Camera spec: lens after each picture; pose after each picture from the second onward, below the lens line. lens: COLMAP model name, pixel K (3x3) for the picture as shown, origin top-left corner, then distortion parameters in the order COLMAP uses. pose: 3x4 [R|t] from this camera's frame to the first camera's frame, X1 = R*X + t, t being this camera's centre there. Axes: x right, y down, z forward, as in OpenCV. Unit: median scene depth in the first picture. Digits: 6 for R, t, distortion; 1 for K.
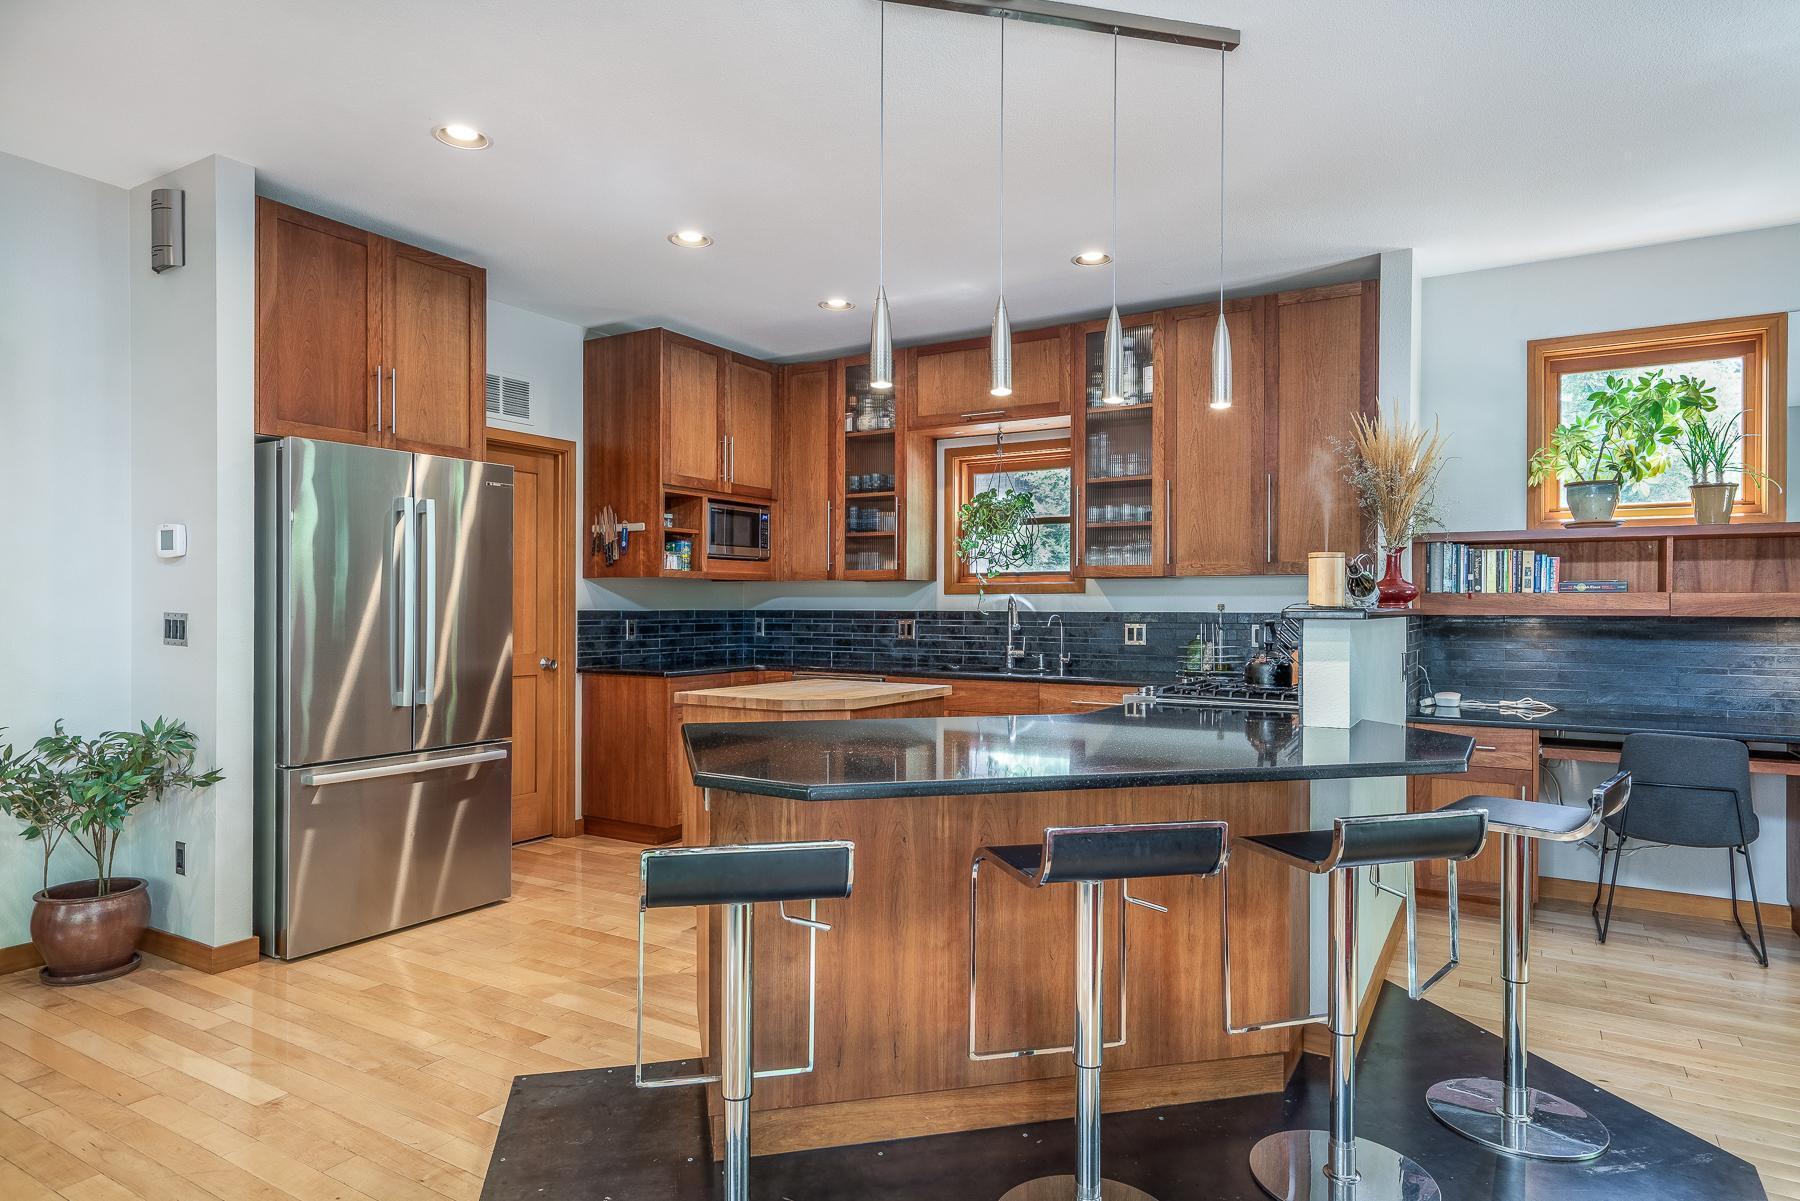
lens RADIAL K [[1036.5, 0, 894.0], [0, 1036.5, 608.8], [0, 0, 1]] dist [0.004764, 0.001801]
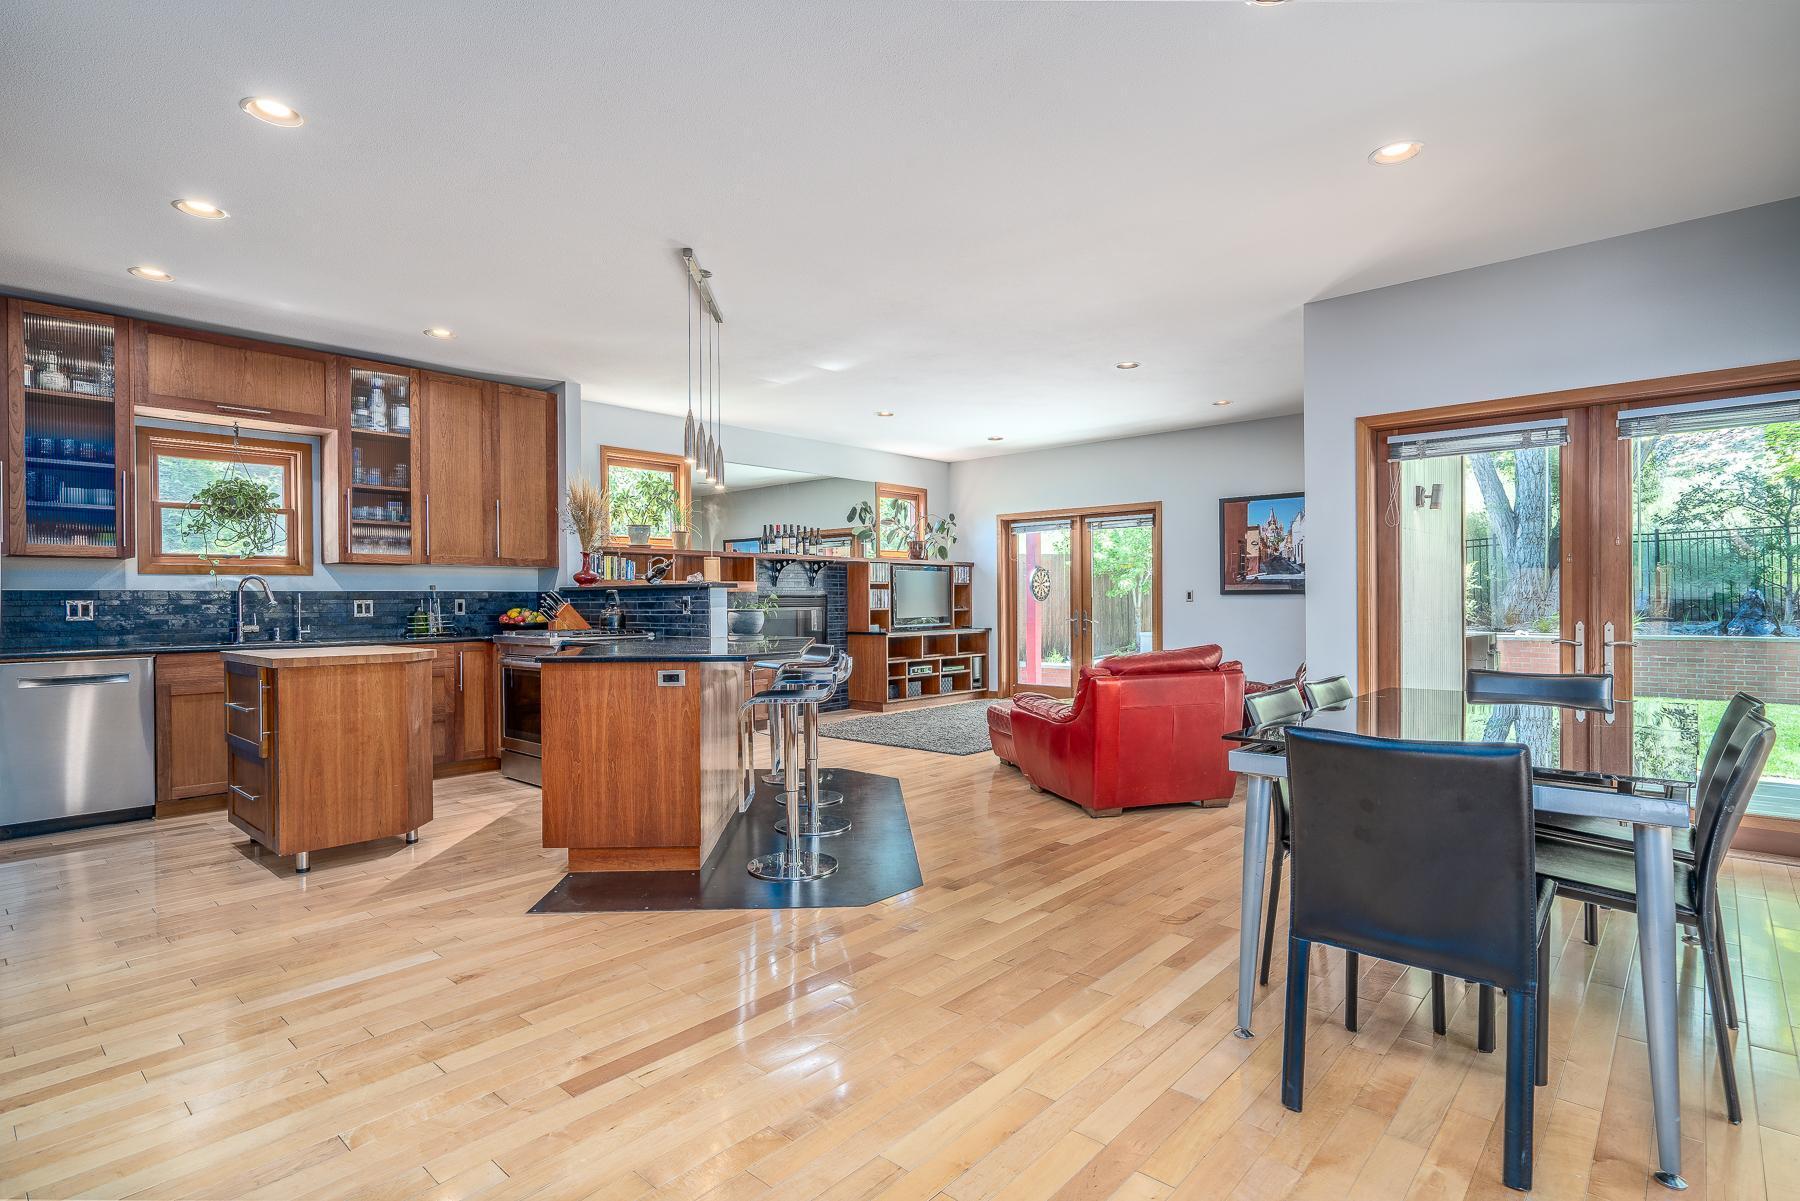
lens RADIAL K [[899.6, 0, 900.0], [0, 899.6, 600.5], [0, 0, 1]] dist [0.005132, 0.000694]
pose [[0.191221, -0.004139, 0.981538, -0.769940], [0.011554, 0.999931, 0.001965, 0.021211], [-0.981479, 0.010965, 0.191255, 0.149093]]
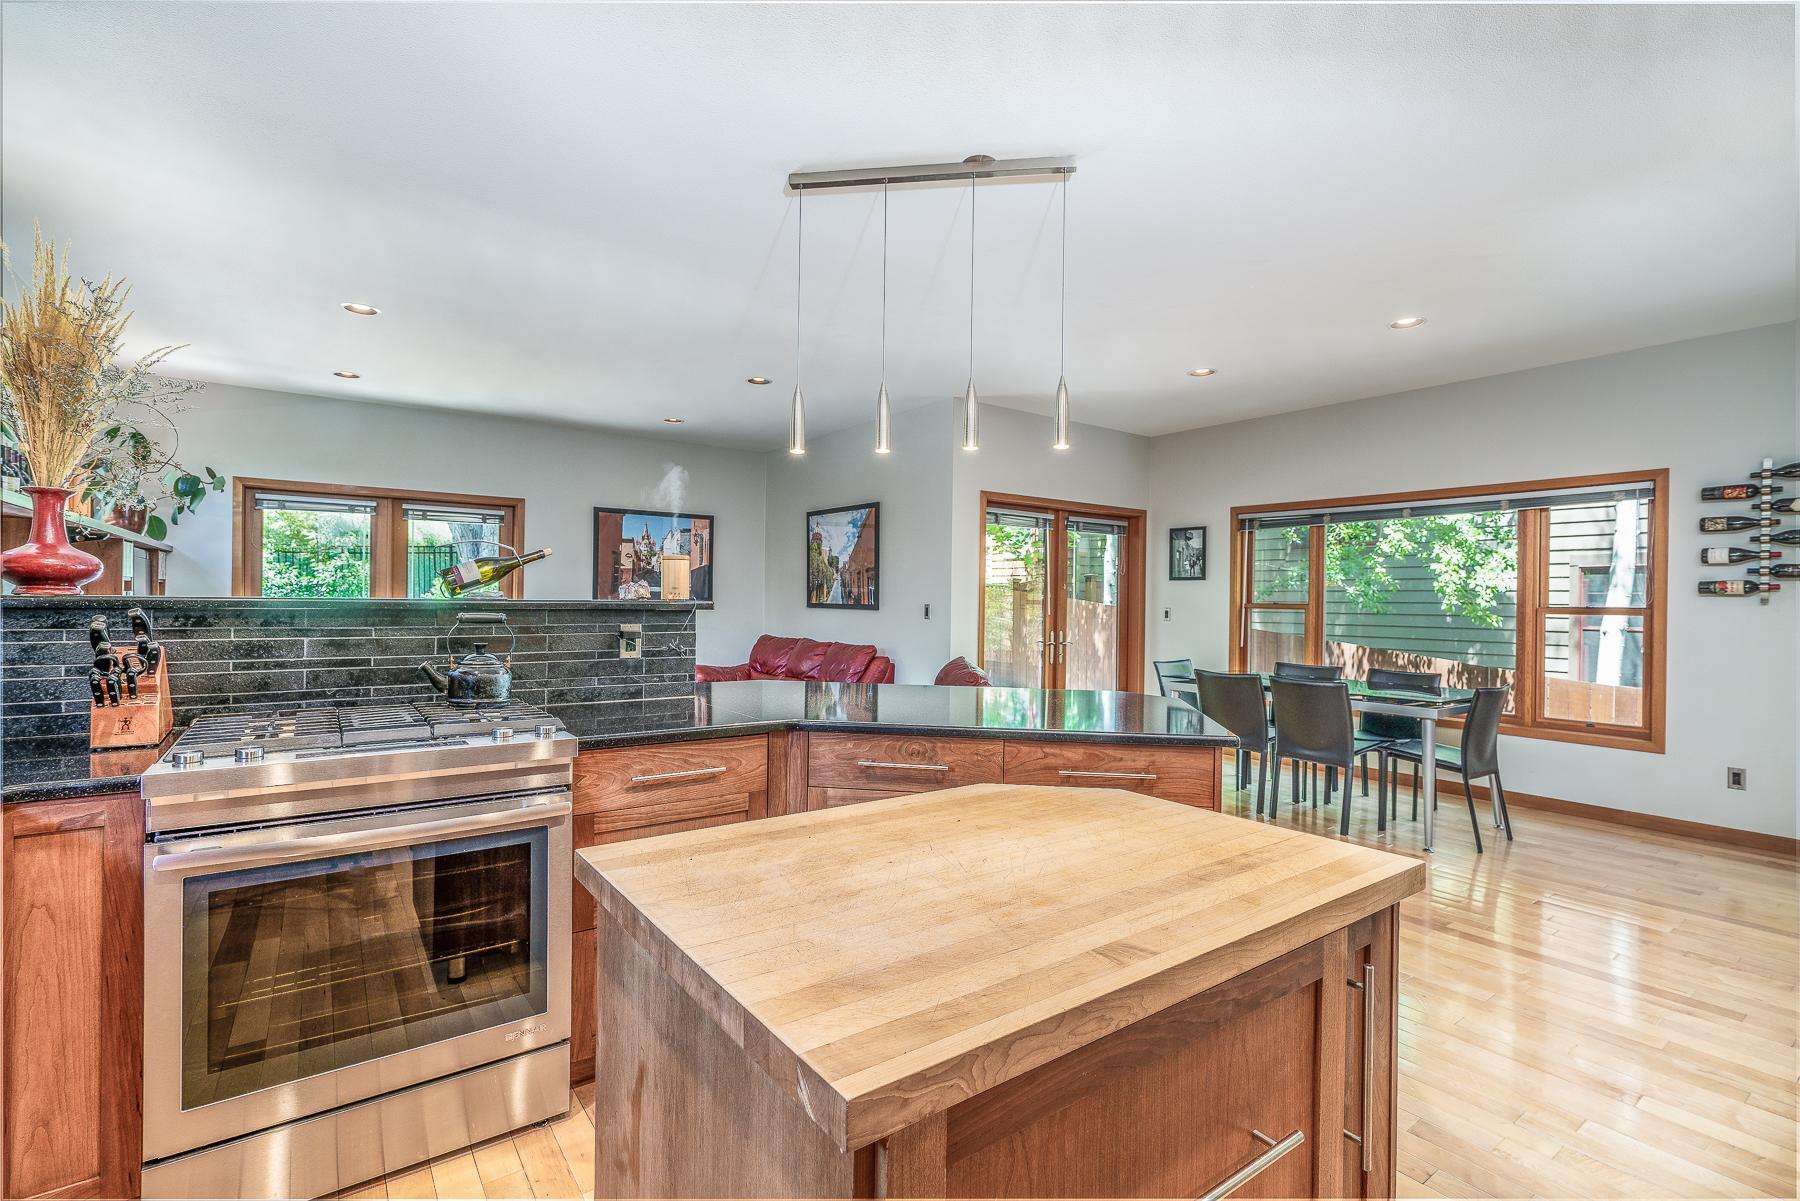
lens RADIAL K [[816.6, 0, 908.0], [0, 816.6, 598.2], [0, 0, 1]] dist [-0.002190, -0.000214]
pose [[-0.924795, -0.014786, 0.380178, -0.117437], [-0.013896, 0.999891, 0.005084, -0.006759], [-0.380212, -0.000581, -0.924899, 1.028976]]
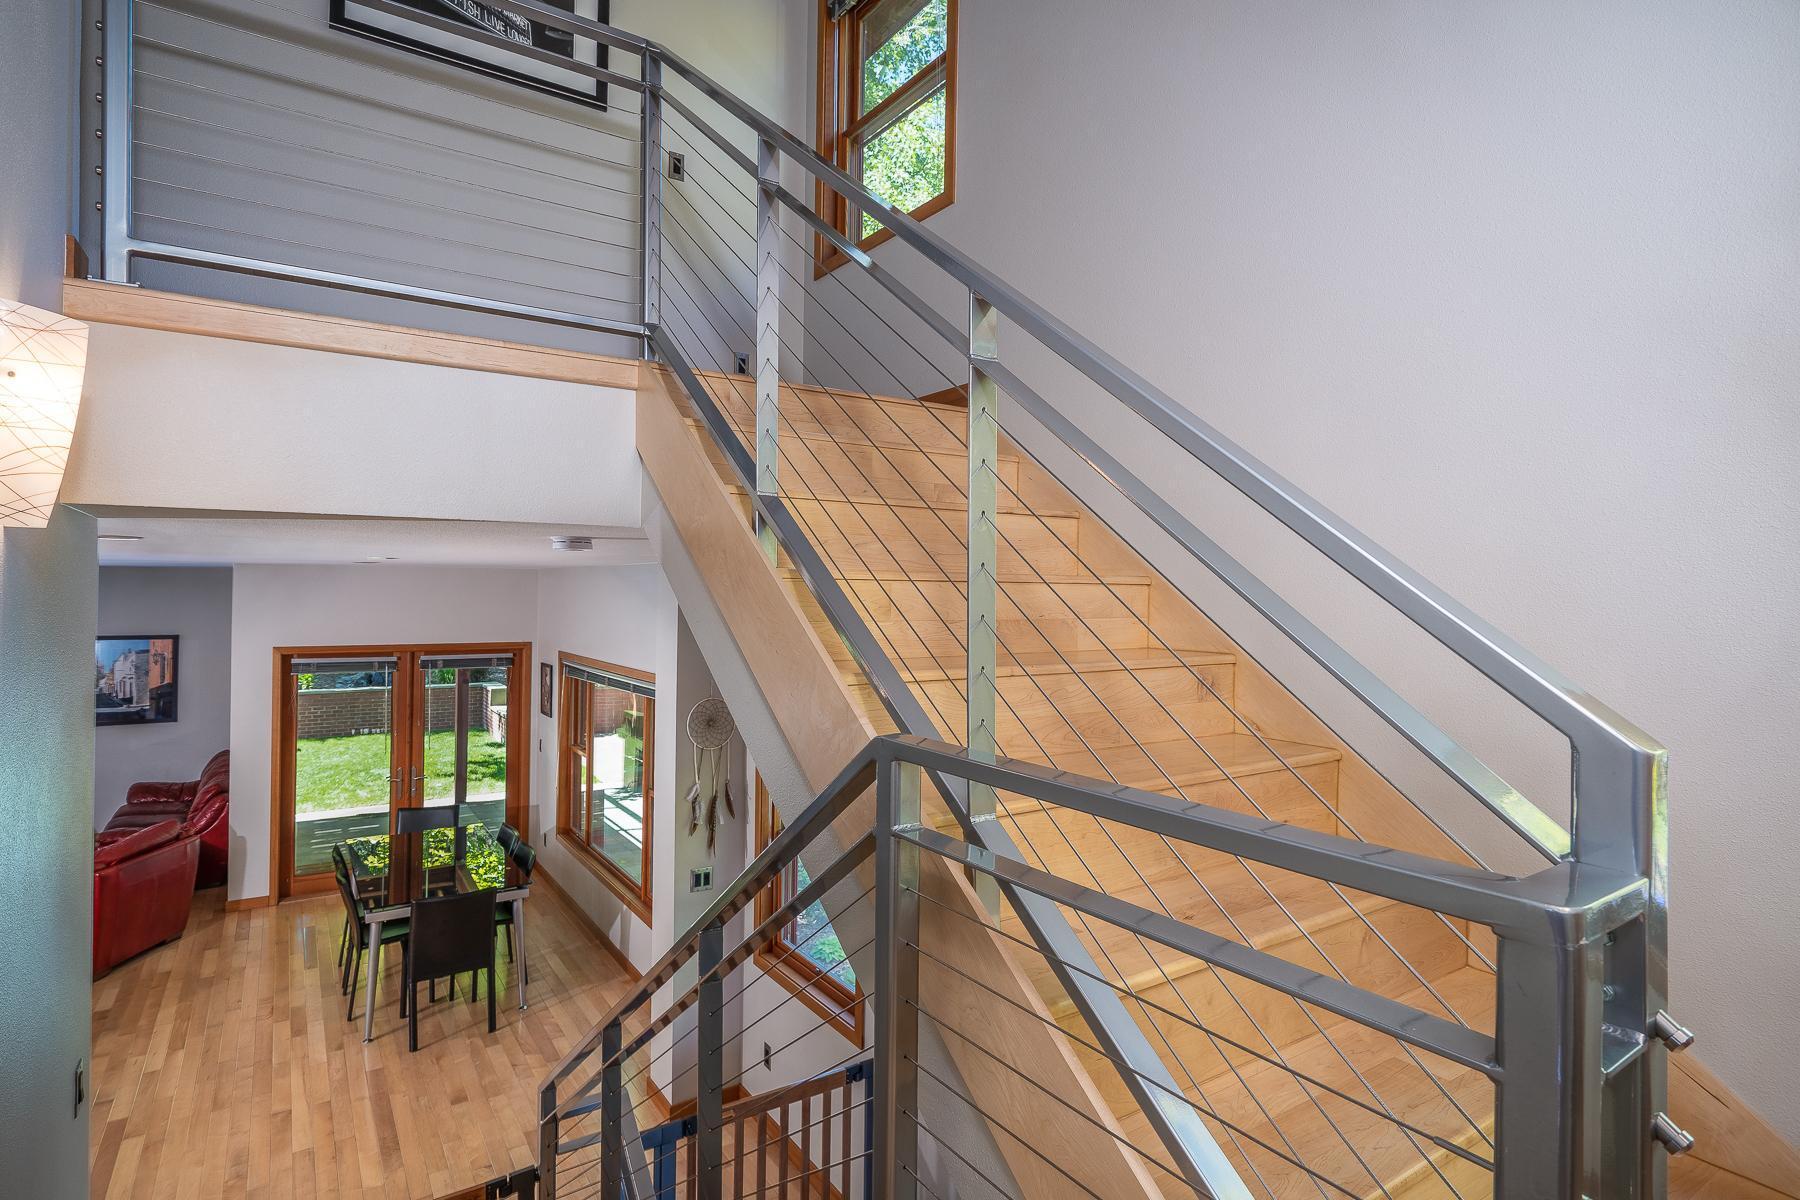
lens RADIAL K [[899.4, 0, 900.9], [0, 899.4, 592.3], [0, 0, 1]] dist [0.001404, 0.000556]
pose [[-0.909100, -0.017124, 0.416225, -1.246205], [-0.016085, 0.999853, 0.006003, -0.276614], [-0.416267, -0.001237, -0.909242, 0.745936]]
